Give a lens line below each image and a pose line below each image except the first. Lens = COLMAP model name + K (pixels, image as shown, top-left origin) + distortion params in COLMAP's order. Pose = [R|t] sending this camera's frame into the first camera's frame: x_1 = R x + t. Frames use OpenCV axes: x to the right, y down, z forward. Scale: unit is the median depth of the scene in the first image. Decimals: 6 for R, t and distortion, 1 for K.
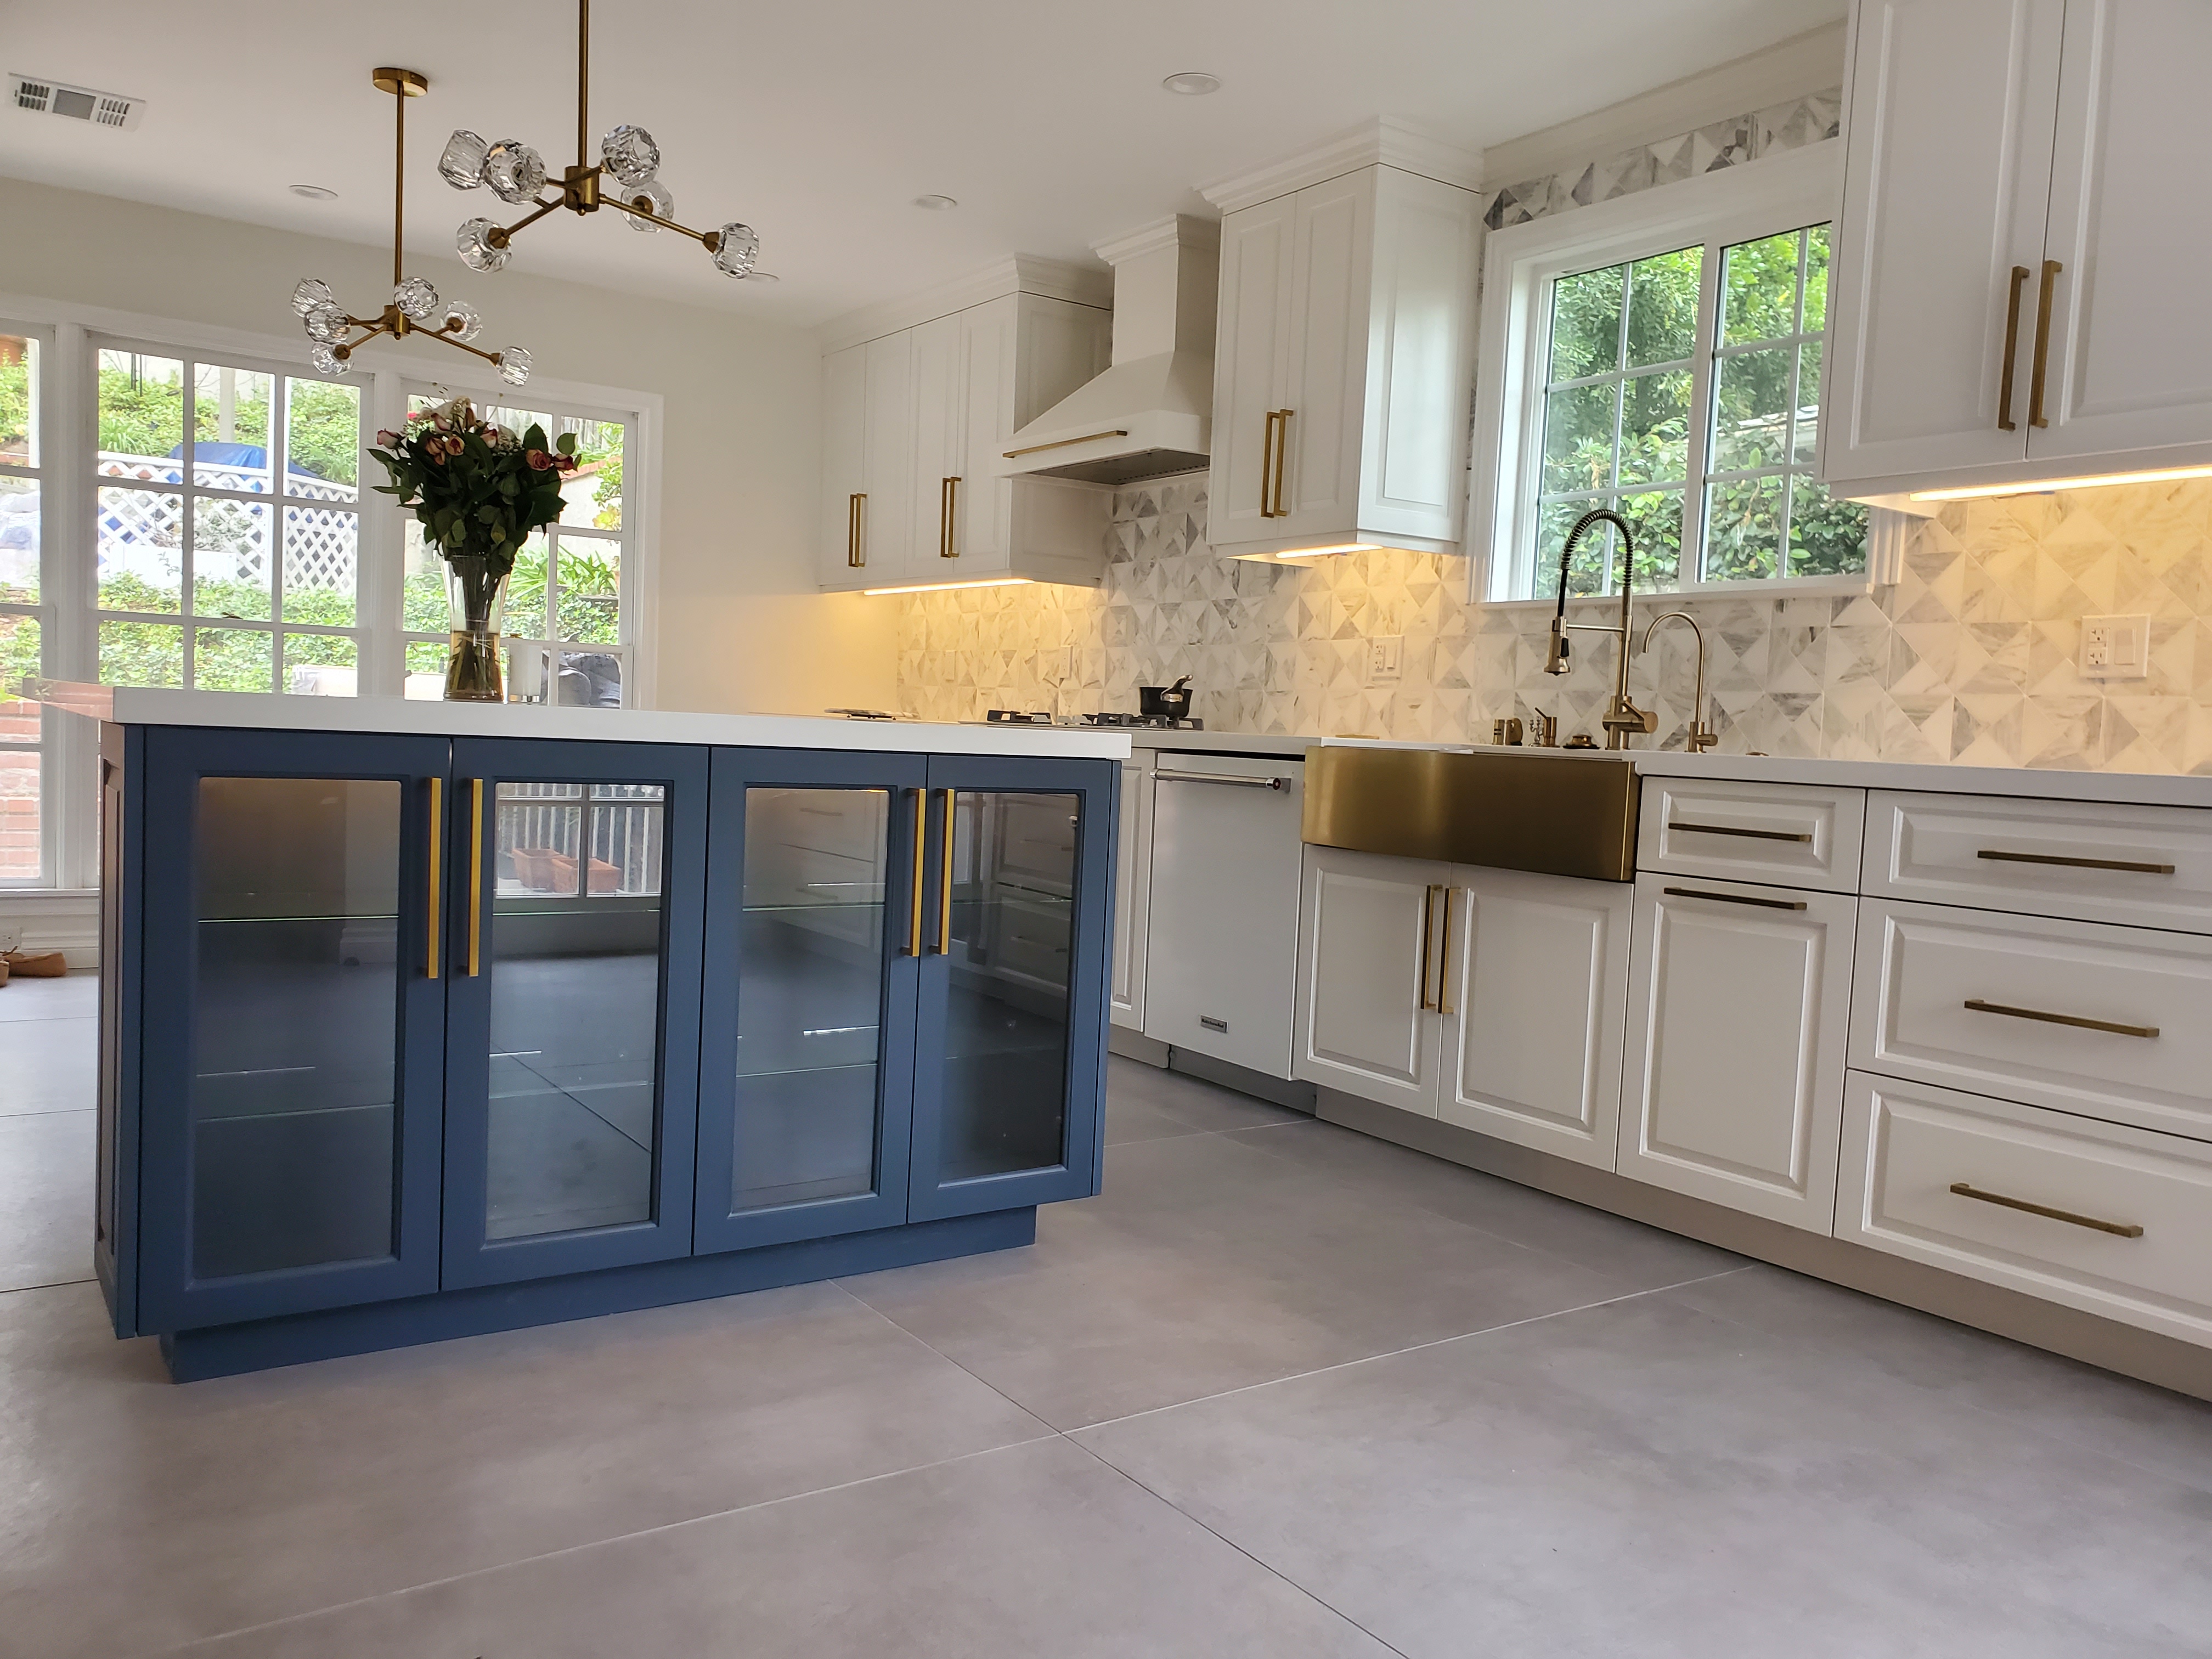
lens RADIAL K [[1729.8, 0, 1103.9], [0, 1729.8, 838.7], [0, 0, 1]] dist [0.083104, -0.000372]
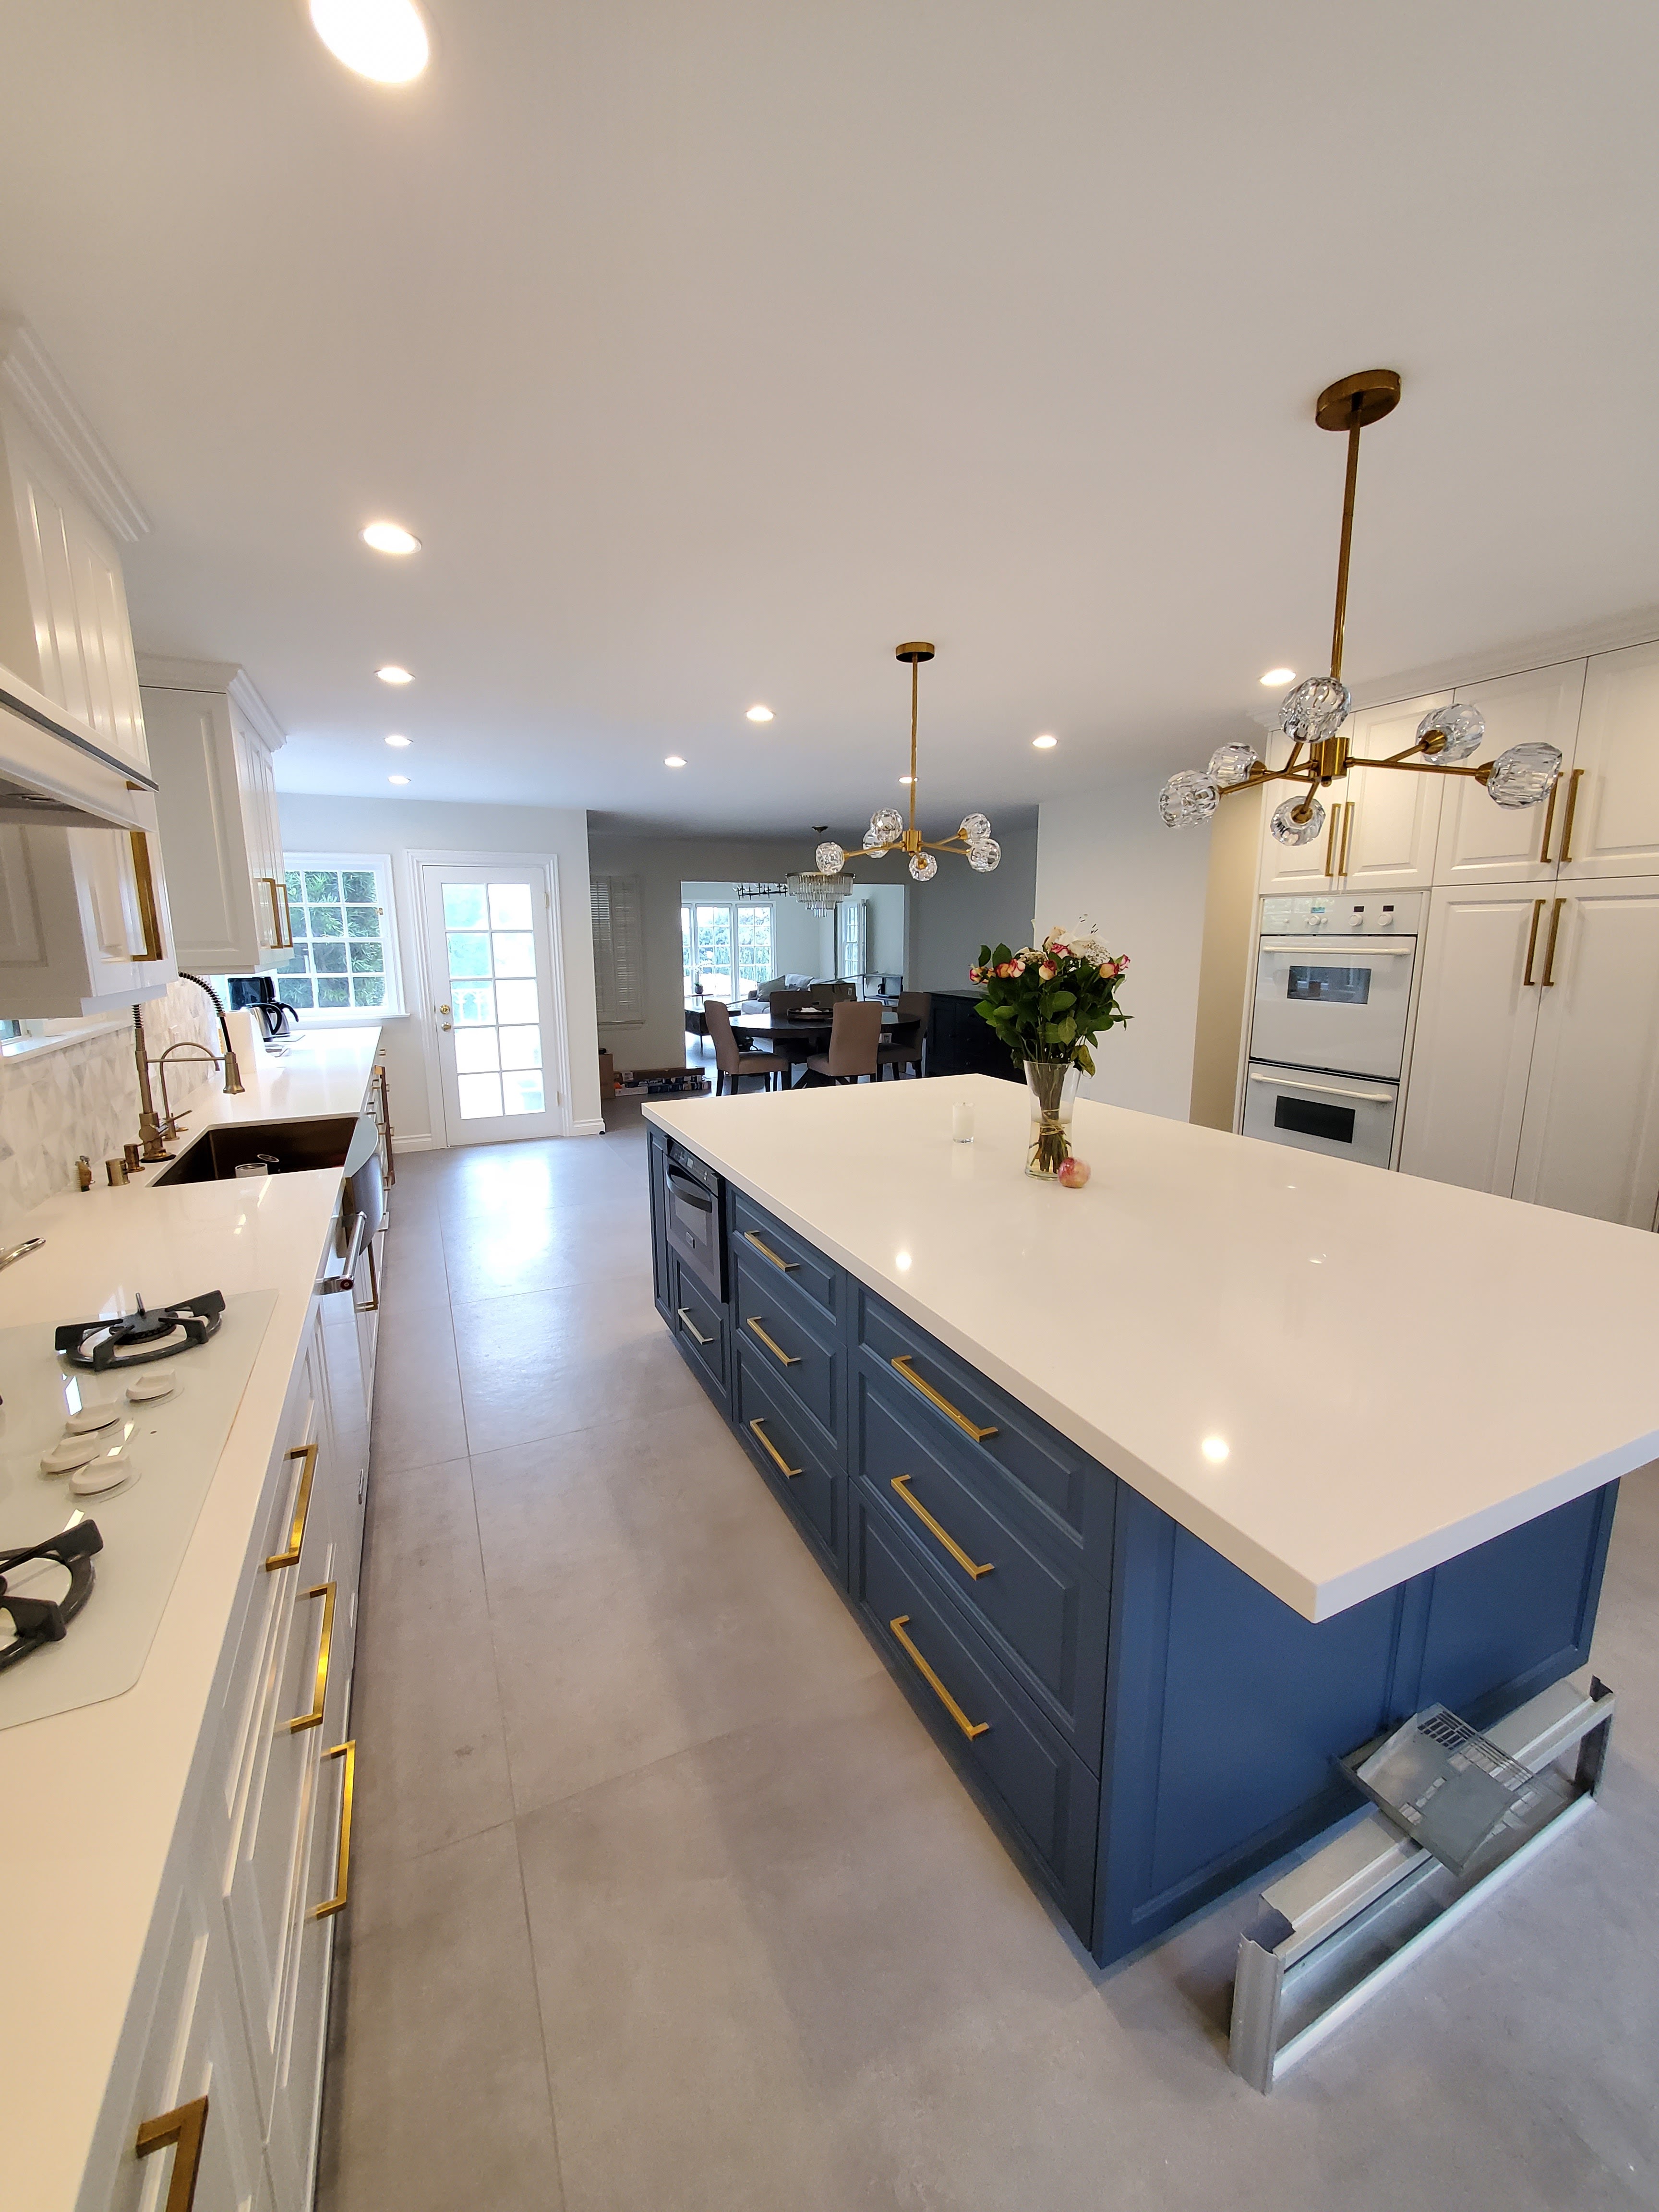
lens RADIAL K [[878.2, 0, 823.5], [0, 878.2, 1106.9], [0, 0, 1]] dist [-0.003103, -0.000064]
pose [[-0.985970, -0.058109, 0.156484, -0.219747], [-0.015122, 0.964692, 0.262947, -0.197303], [-0.166238, 0.256891, -0.952036, 1.147914]]
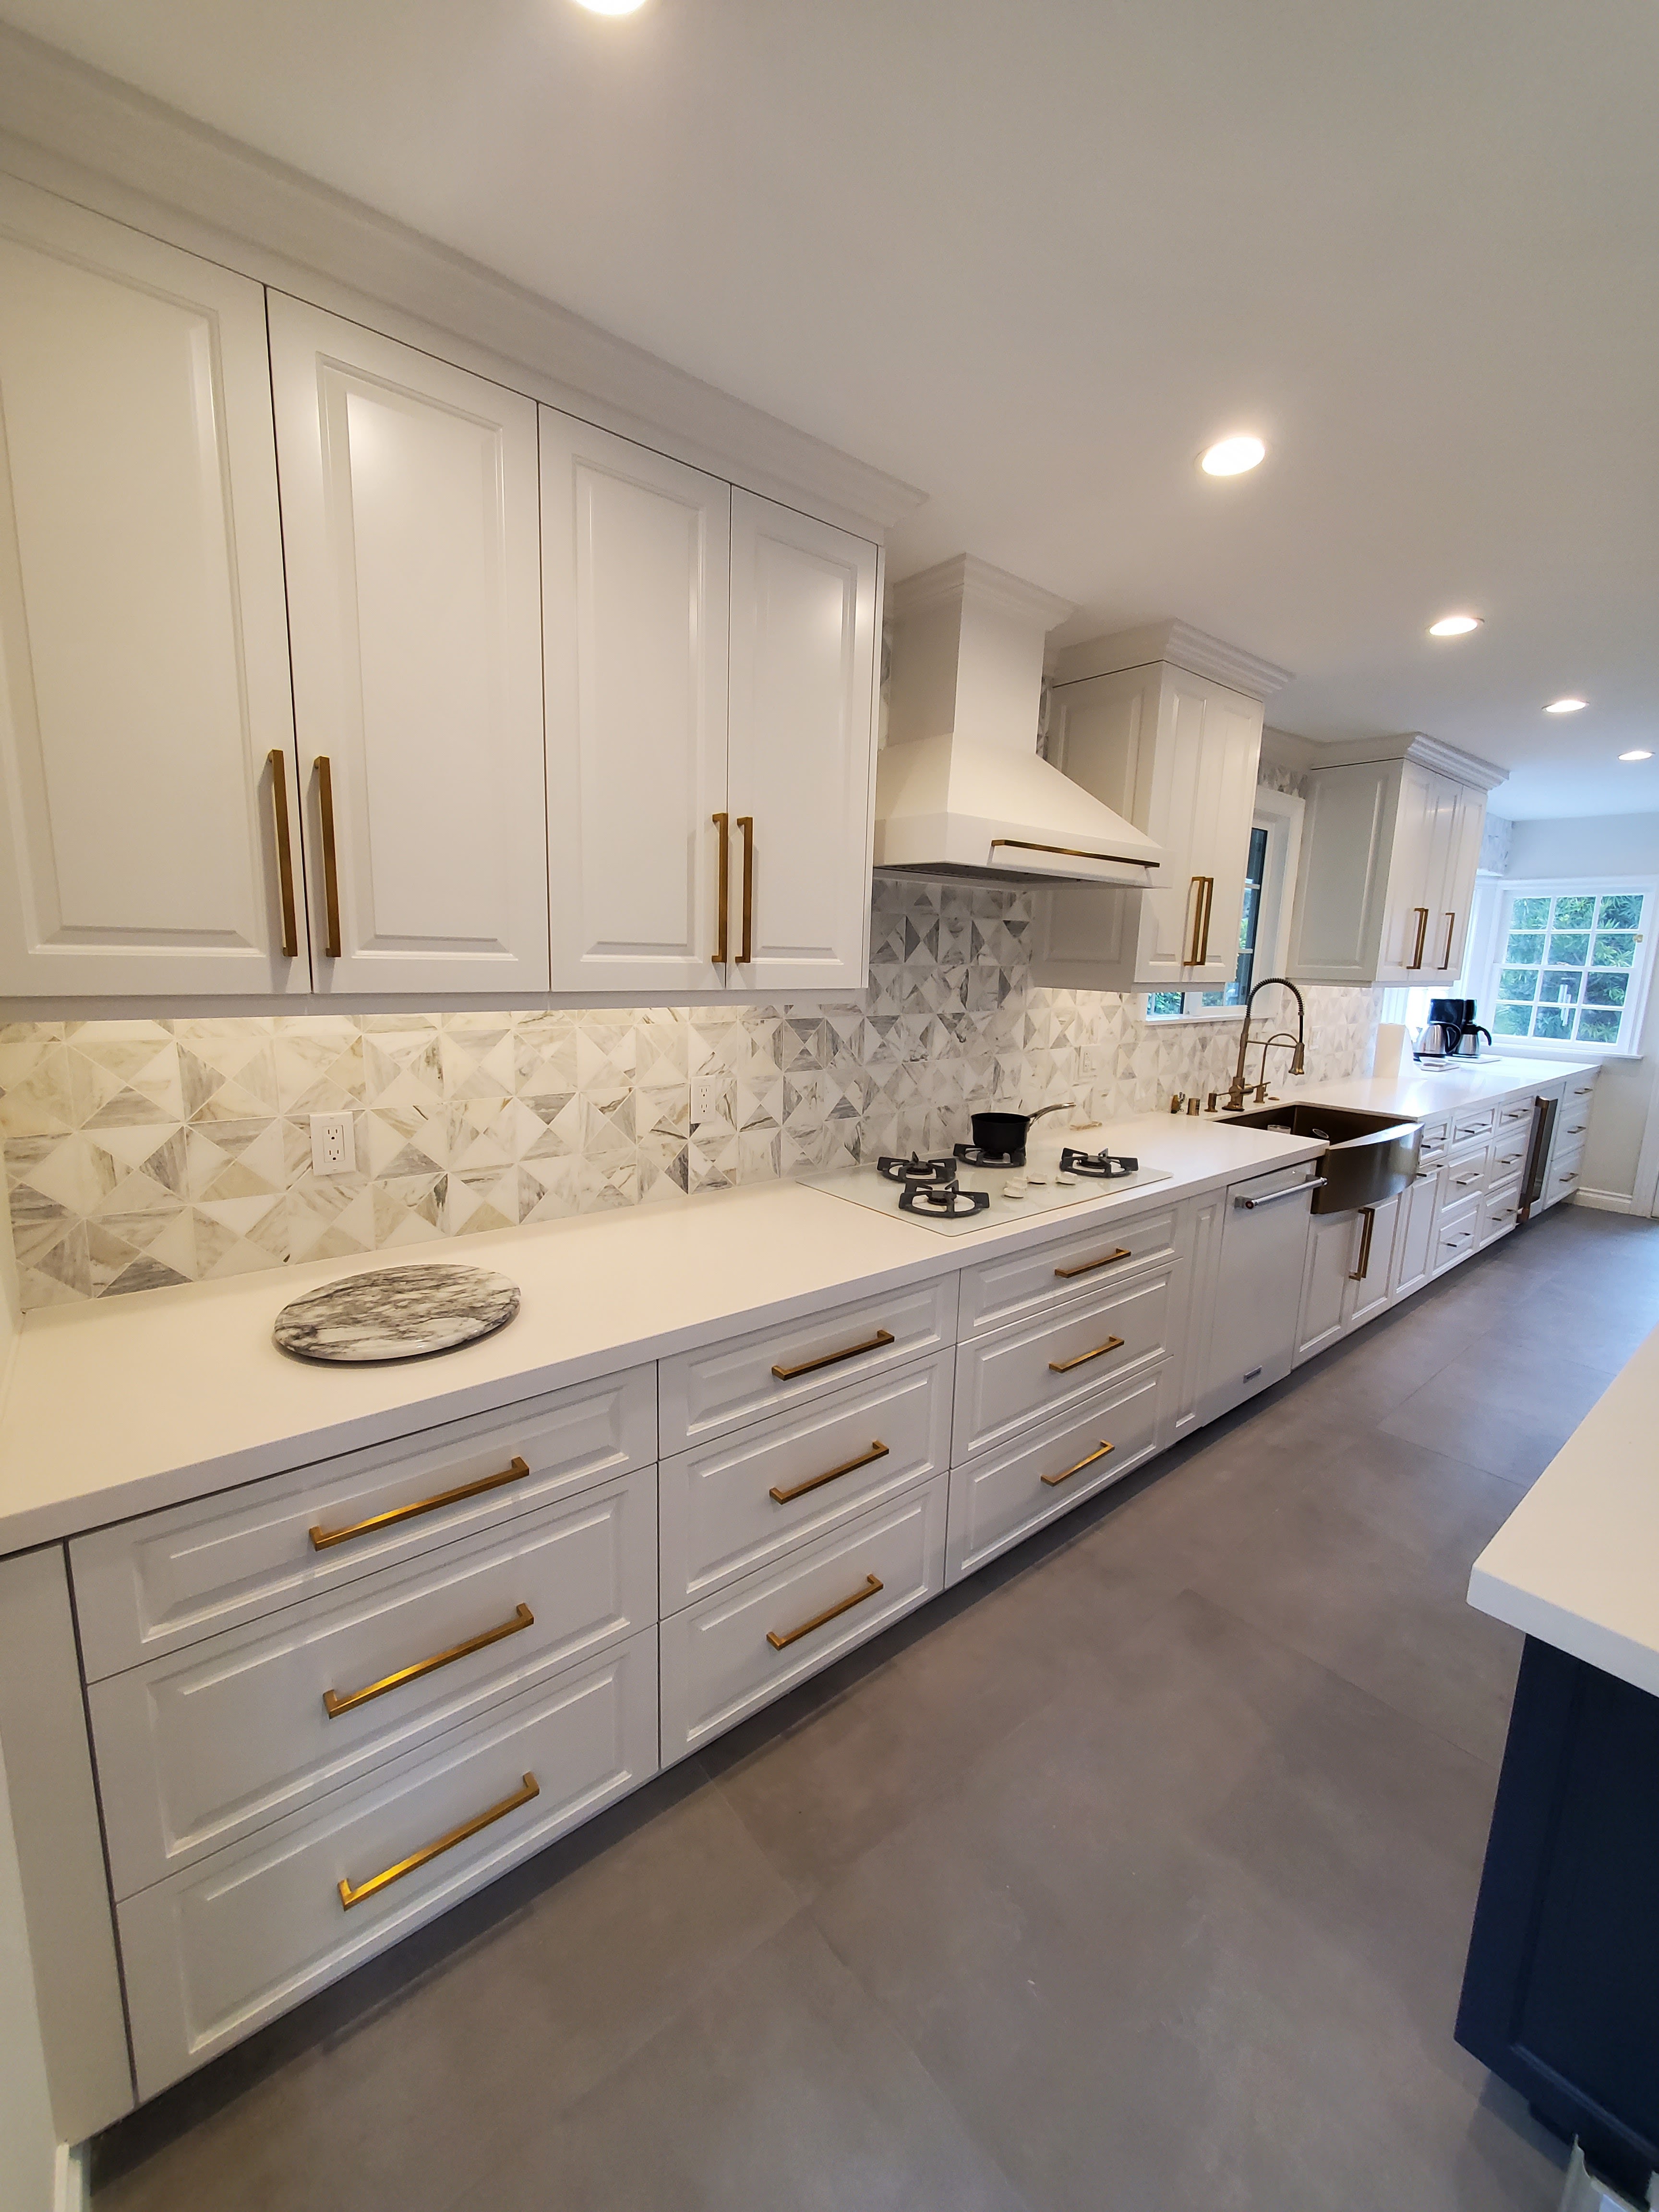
lens RADIAL K [[878.2, 0, 810.8], [0, 878.2, 1104.8], [0, 0, 1]] dist [-0.003103, -0.000064]
pose [[-0.088562, -0.209037, 0.973889, -0.419493], [0.038345, 0.976291, 0.213040, -0.198777], [-0.995332, 0.056211, -0.078447, 1.137196]]
